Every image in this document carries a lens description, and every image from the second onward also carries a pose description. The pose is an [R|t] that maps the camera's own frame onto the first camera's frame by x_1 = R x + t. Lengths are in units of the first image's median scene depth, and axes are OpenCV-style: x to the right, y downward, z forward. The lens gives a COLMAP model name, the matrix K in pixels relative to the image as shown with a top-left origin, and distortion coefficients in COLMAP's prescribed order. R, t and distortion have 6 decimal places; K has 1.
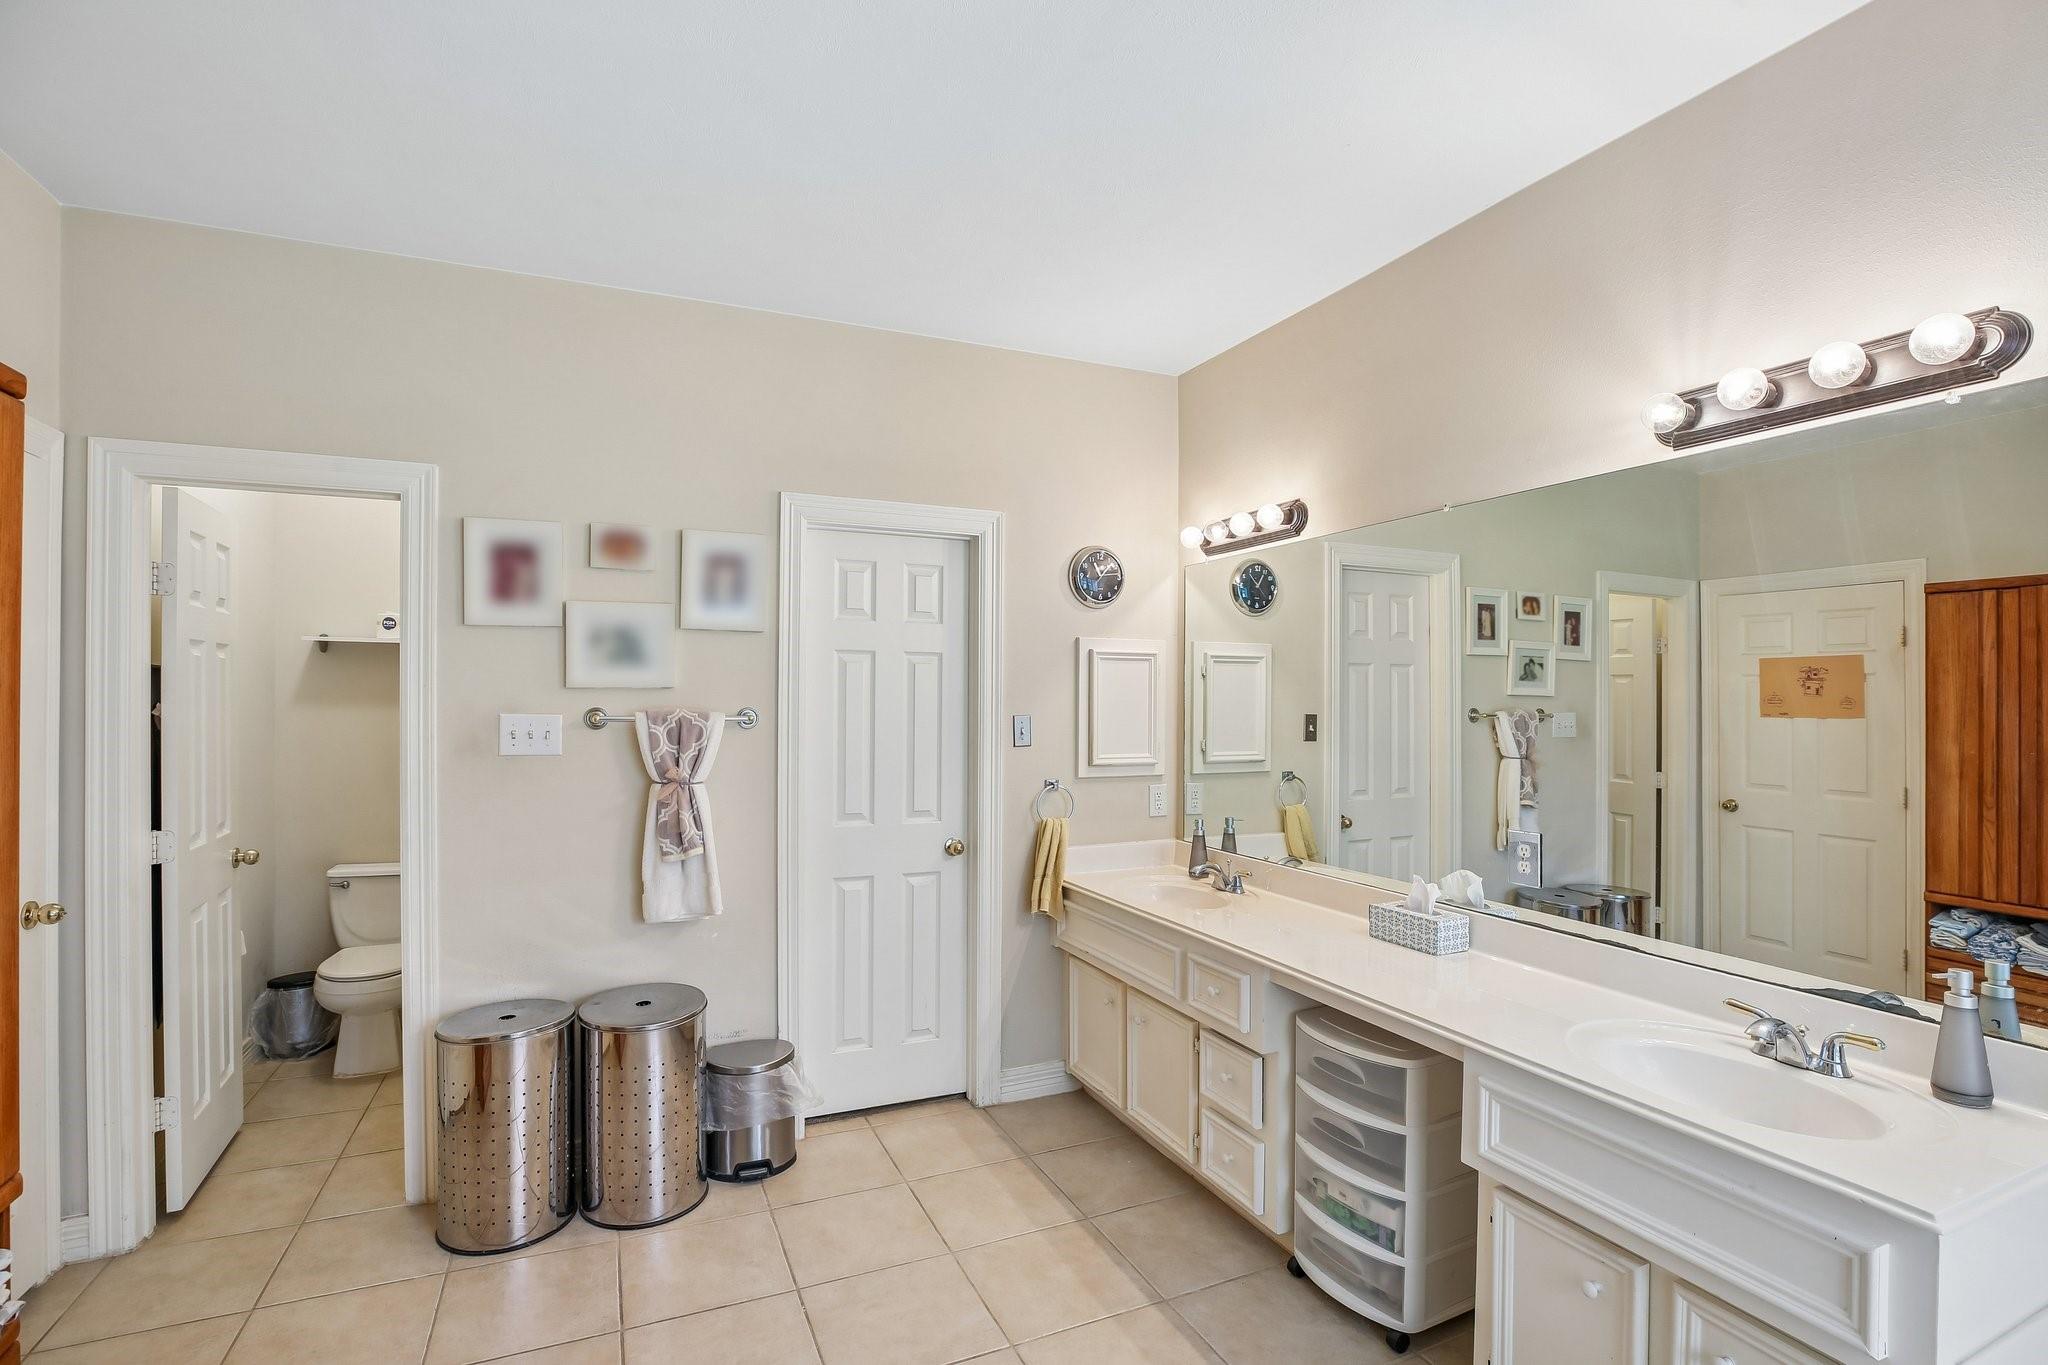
lens RADIAL K [[953.7, 0, 1018.7], [0, 953.7, 693.5], [0, 0, 1]] dist [-0.029014, 0.004264]
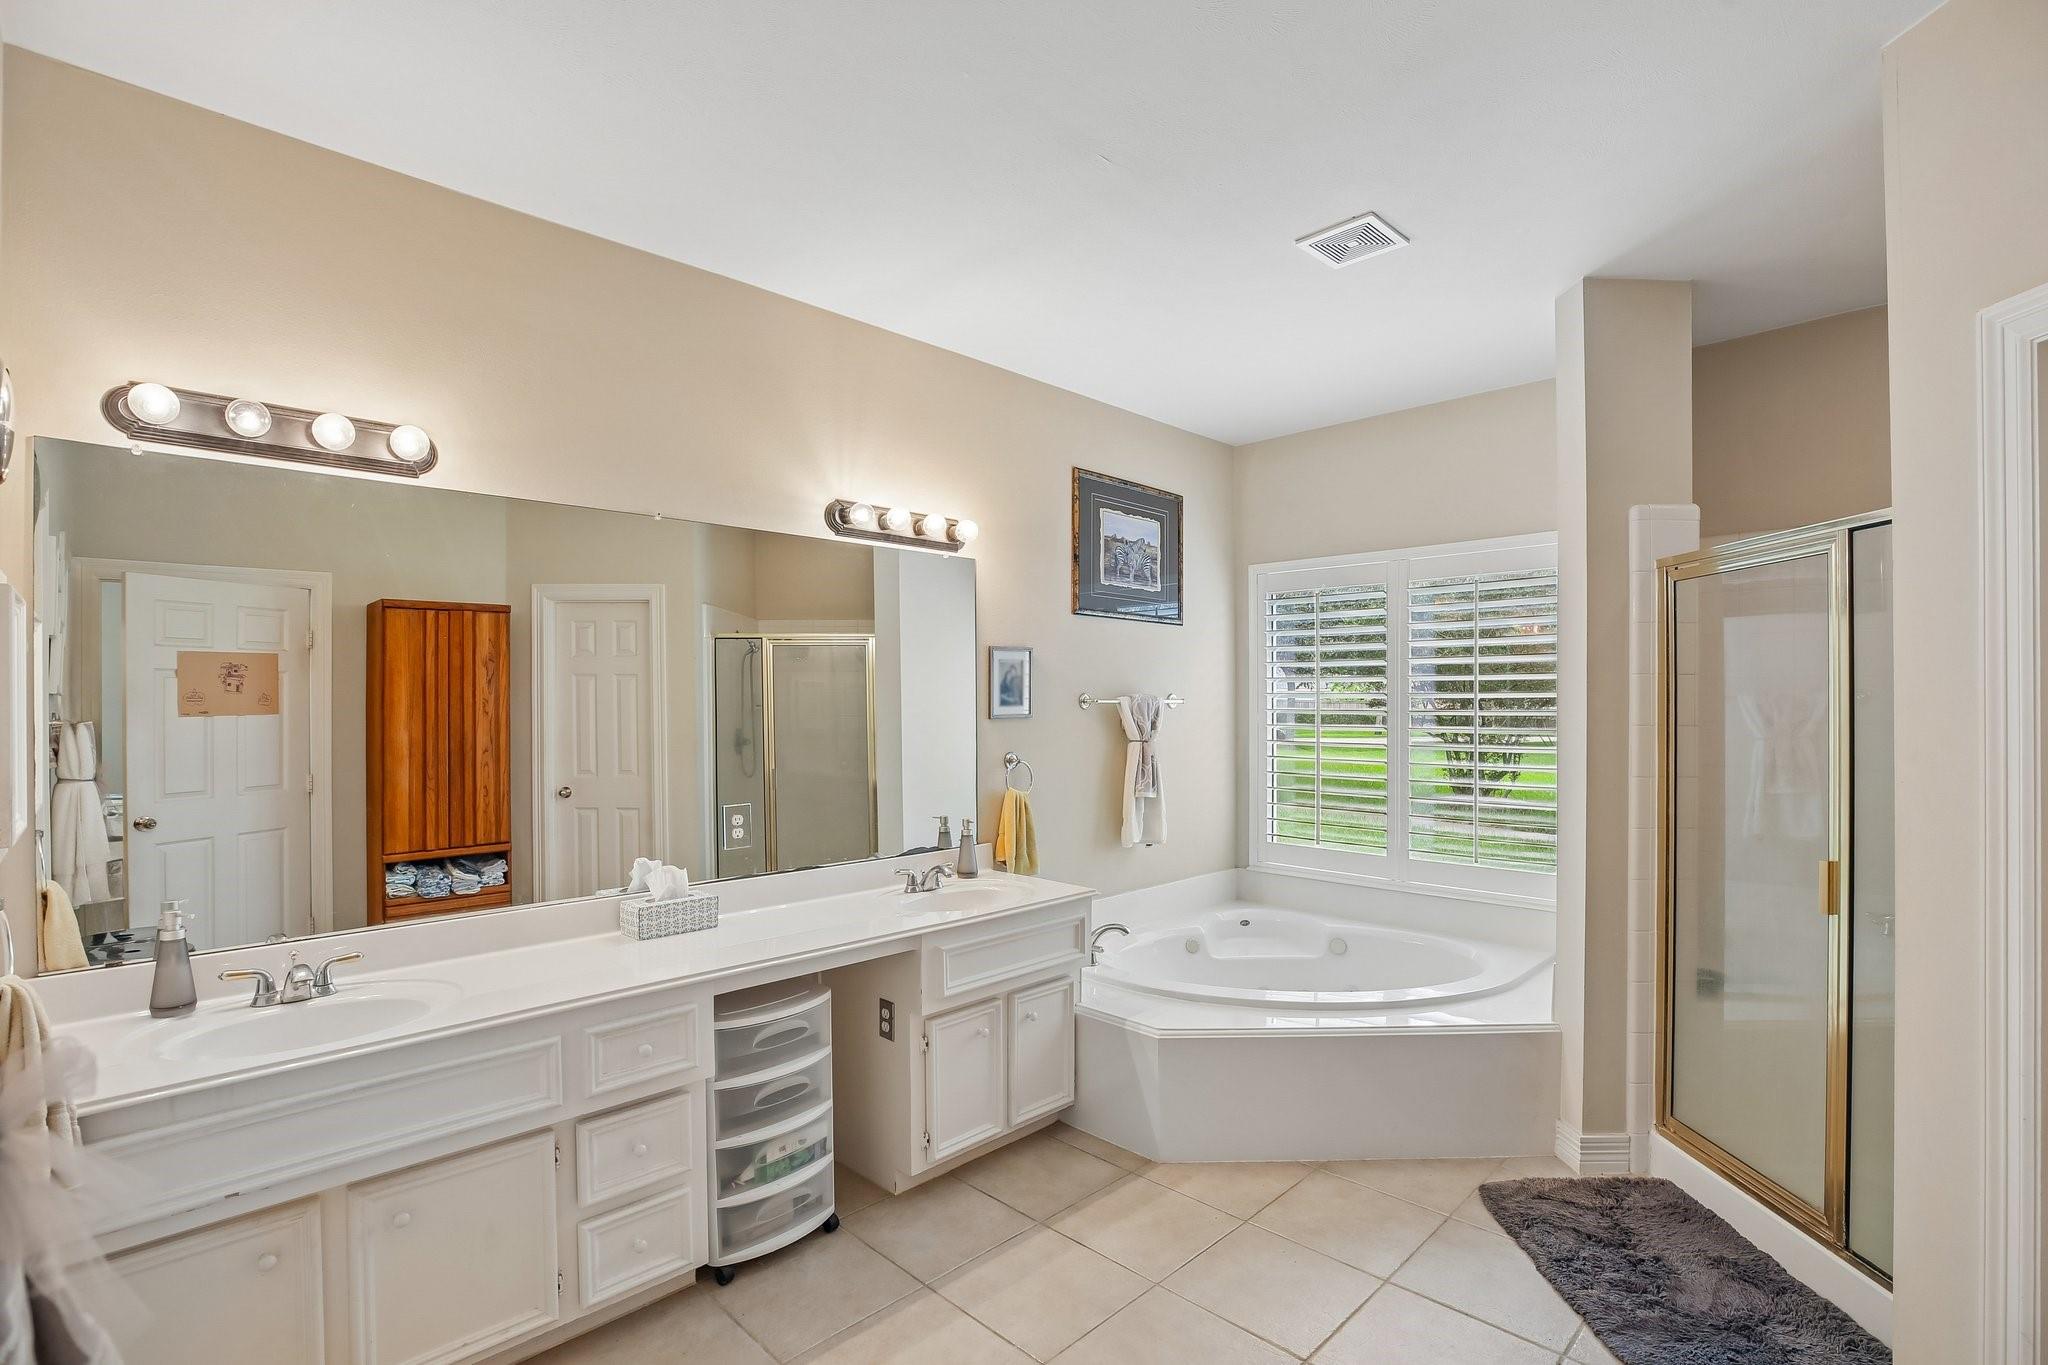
lens RADIAL K [[953.7, 0, 1022.2], [0, 953.7, 690.1], [0, 0, 1]] dist [-0.029014, 0.004264]
pose [[-0.339653, 0.001715, 0.940549, -0.457003], [-0.004172, 0.999986, -0.003330, -0.000145], [-0.940541, -0.005055, -0.339641, 0.646823]]
